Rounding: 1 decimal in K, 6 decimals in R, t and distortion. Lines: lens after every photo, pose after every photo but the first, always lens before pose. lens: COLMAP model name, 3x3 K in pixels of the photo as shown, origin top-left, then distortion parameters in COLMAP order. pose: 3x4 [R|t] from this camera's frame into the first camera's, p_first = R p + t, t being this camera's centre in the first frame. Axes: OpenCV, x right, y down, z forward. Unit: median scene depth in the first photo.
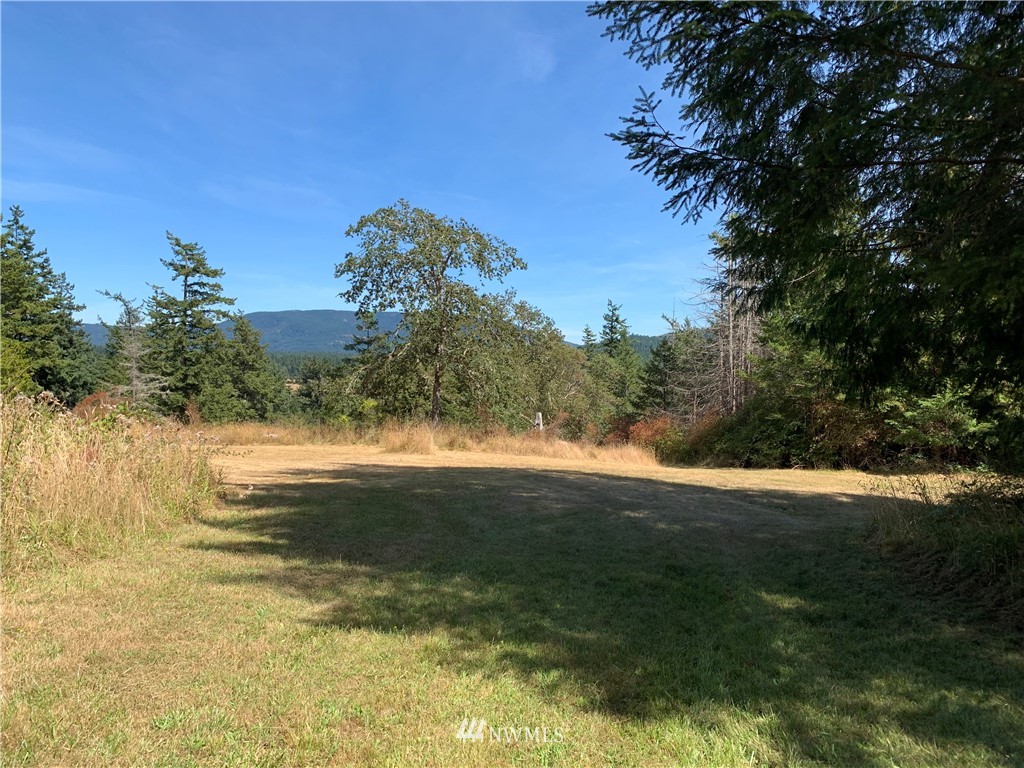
lens RADIAL K [[778.5, 0, 508.9], [0, 778.5, 379.6], [0, 0, 1]] dist [0.002059, 0.001552]
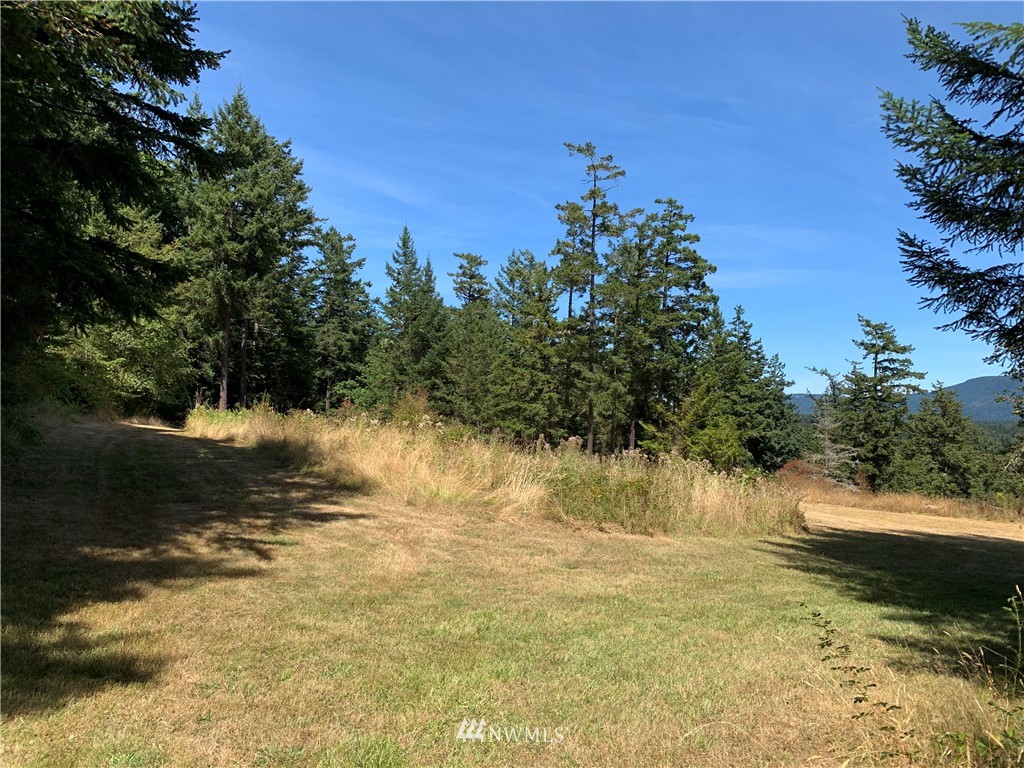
lens RADIAL K [[778.5, 0, 508.9], [0, 778.5, 379.6], [0, 0, 1]] dist [0.002059, 0.001552]
pose [[0.652364, -0.035528, -0.757072, 0.065692], [-0.030964, 0.996817, -0.073461, -0.003137], [0.757273, 0.071365, 0.649188, -0.076112]]
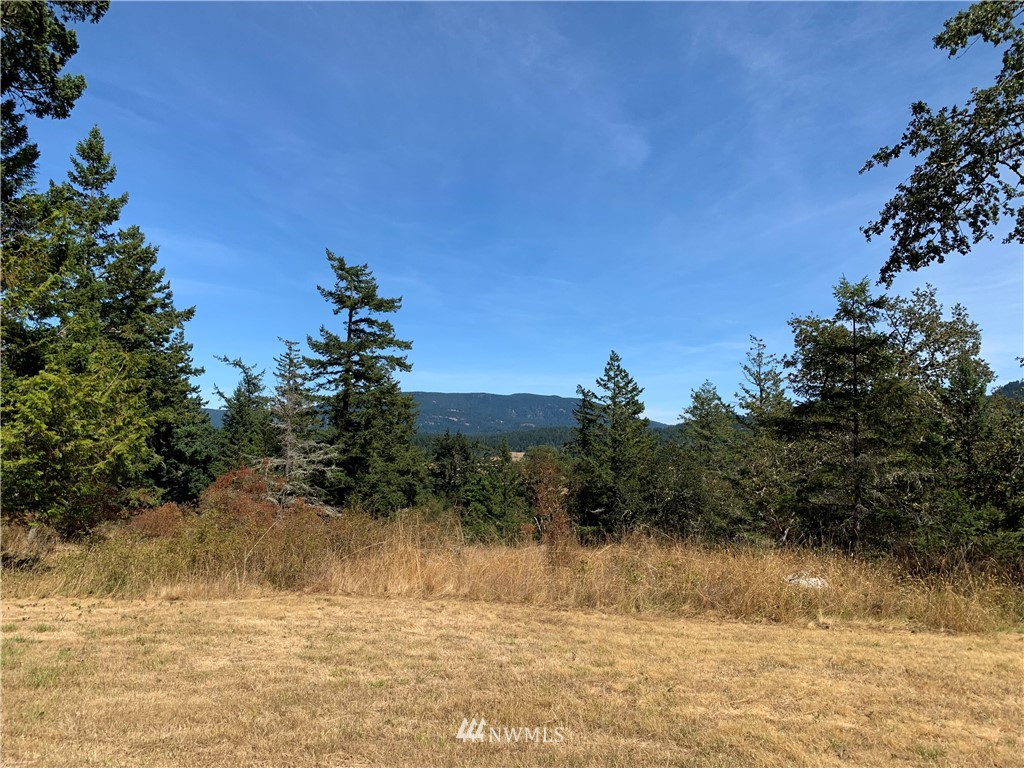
lens RADIAL K [[756.5, 0, 512.0], [0, 756.5, 384.0], [0, 0, 1]] dist [0.027135, -0.002359]
pose [[0.995564, -0.005518, -0.093920, -0.195020], [-0.004044, 0.994846, -0.101318, 0.008563], [0.093995, 0.101248, 0.990411, 0.311266]]
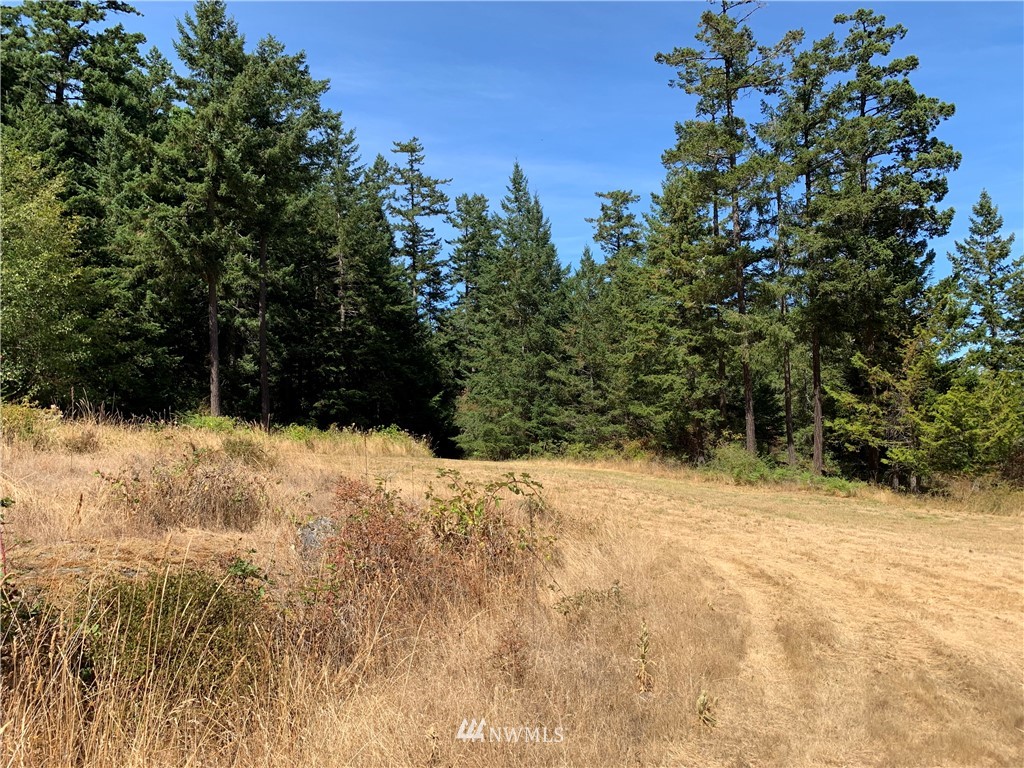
lens RADIAL K [[788.9, 0, 509.4], [0, 788.9, 366.6], [0, 0, 1]] dist [0.008080, 0.005674]
pose [[0.338927, -0.097168, -0.935782, -0.058786], [0.019900, 0.995170, -0.096127, 0.005339], [0.940602, 0.013958, 0.339223, 0.178859]]
